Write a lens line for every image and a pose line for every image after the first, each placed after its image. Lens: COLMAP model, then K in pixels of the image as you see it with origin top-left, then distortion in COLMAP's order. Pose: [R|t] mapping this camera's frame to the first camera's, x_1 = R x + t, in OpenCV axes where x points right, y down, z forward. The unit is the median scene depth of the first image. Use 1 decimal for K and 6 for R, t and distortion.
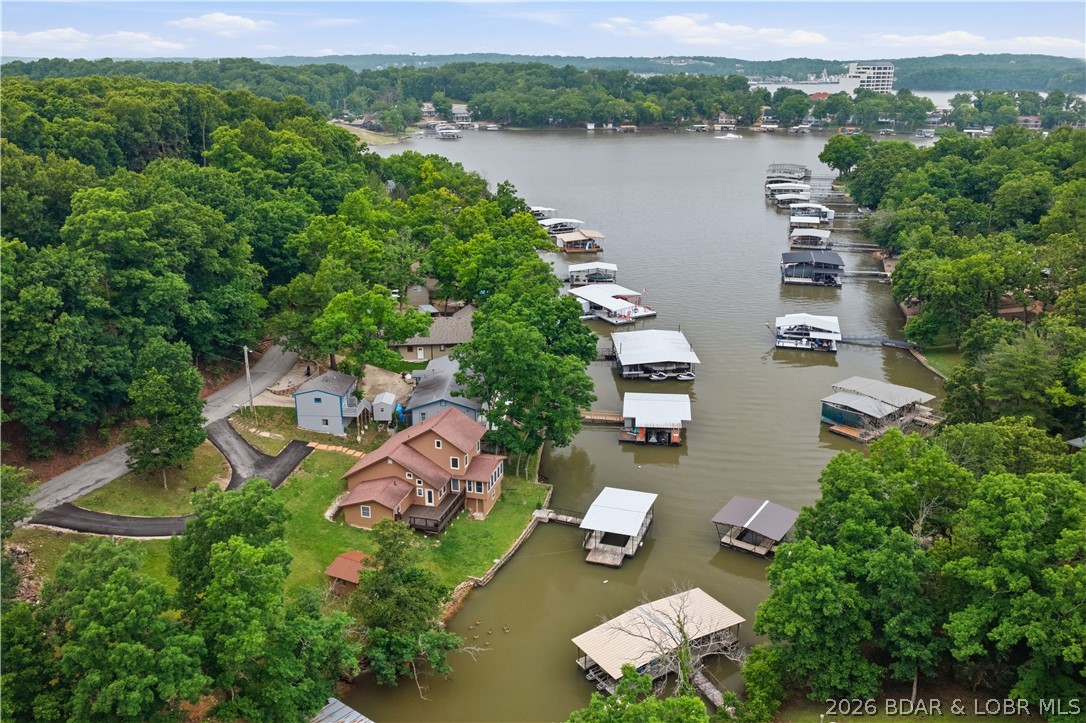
lens RADIAL K [[896.0, 0, 539.7], [0, 896.0, 366.7], [0, 0, 1]] dist [0.020341, -0.032802]
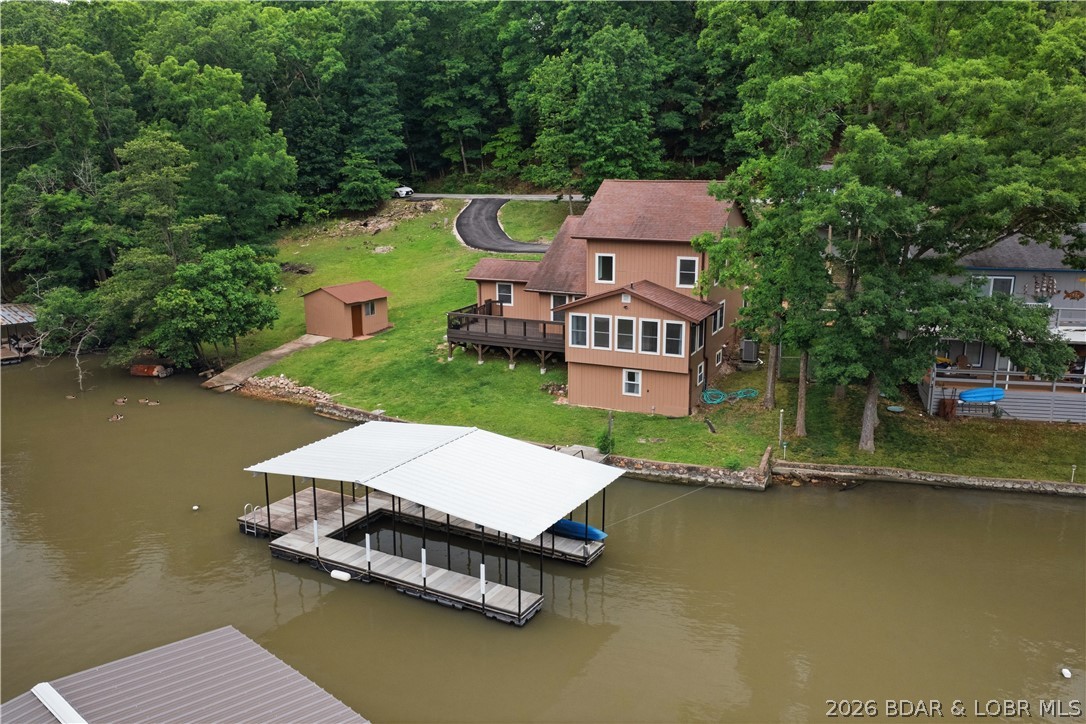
lens RADIAL K [[896.0, 0, 538.7], [0, 896.0, 365.0], [0, 0, 1]] dist [0.020341, -0.032802]
pose [[-0.157137, 0.235574, -0.959069, 0.318691], [-0.325102, 0.904666, 0.275477, 0.036594], [0.932533, 0.355082, -0.065571, 0.940925]]
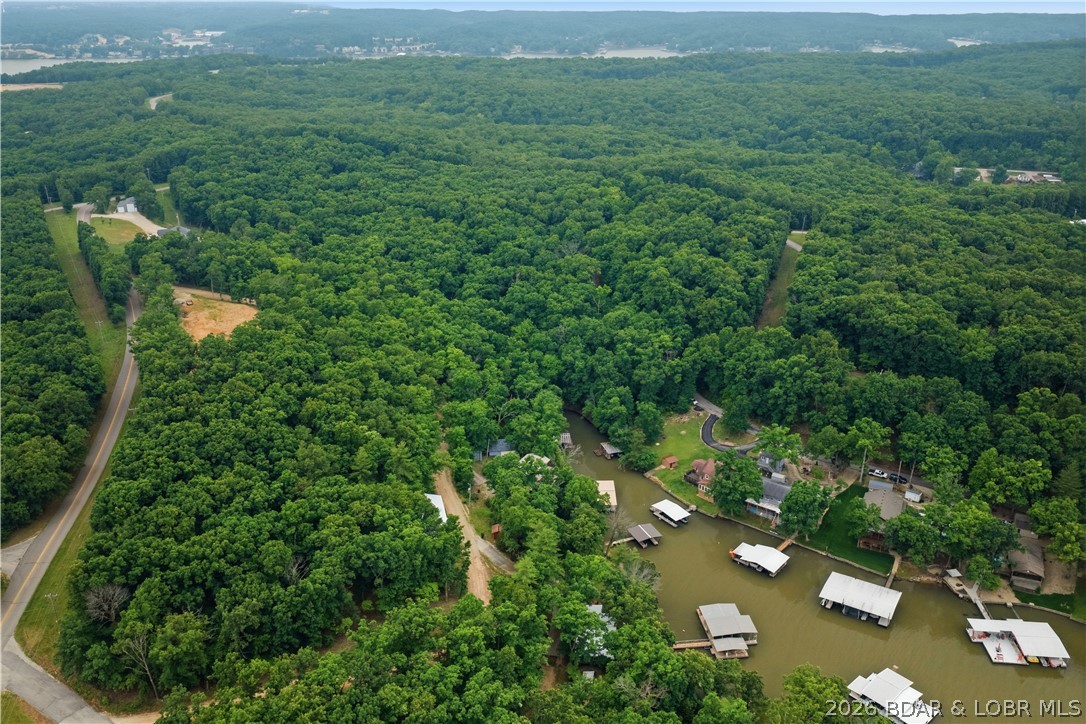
lens RADIAL K [[896.0, 0, 541.0], [0, 896.0, 363.1], [0, 0, 1]] dist [0.020341, -0.032802]
pose [[-0.545232, 0.322587, -0.773731, 2.038794], [-0.277359, 0.801588, 0.529650, -1.373898], [0.791072, 0.503383, -0.347579, 1.275663]]
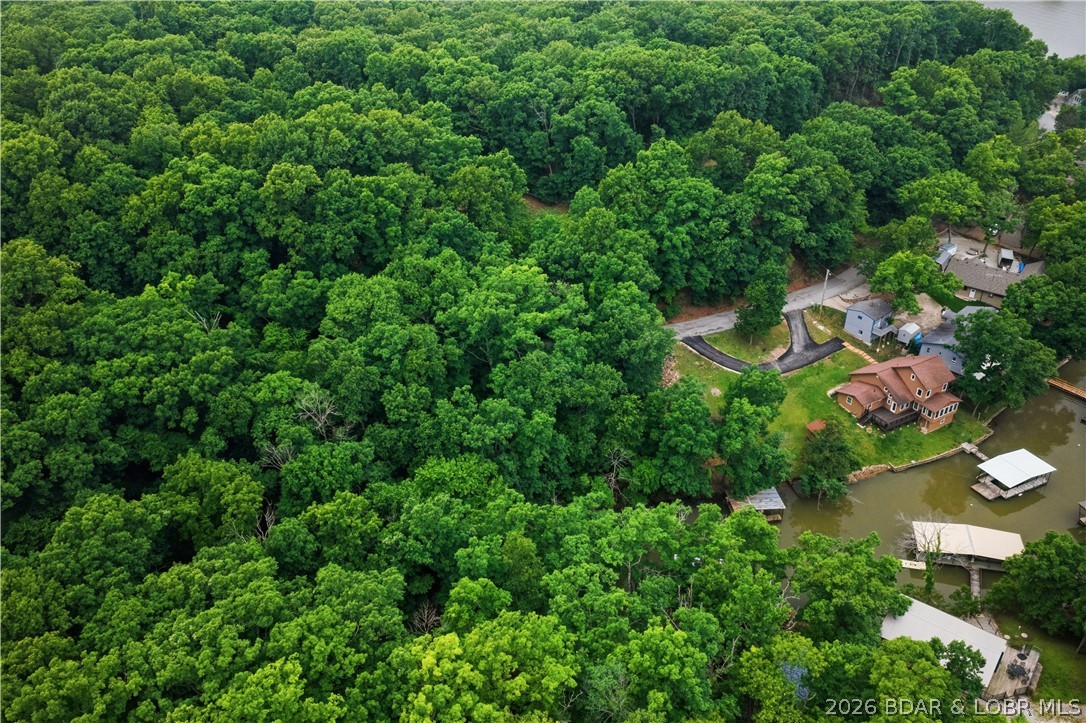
lens RADIAL K [[896.0, 0, 543.8], [0, 896.0, 363.9], [0, 0, 1]] dist [0.020341, -0.032802]
pose [[0.709194, 0.368437, -0.601081, 0.324840], [-0.216727, 0.925229, 0.311418, -0.253382], [0.670875, -0.090585, 0.736017, -0.503995]]
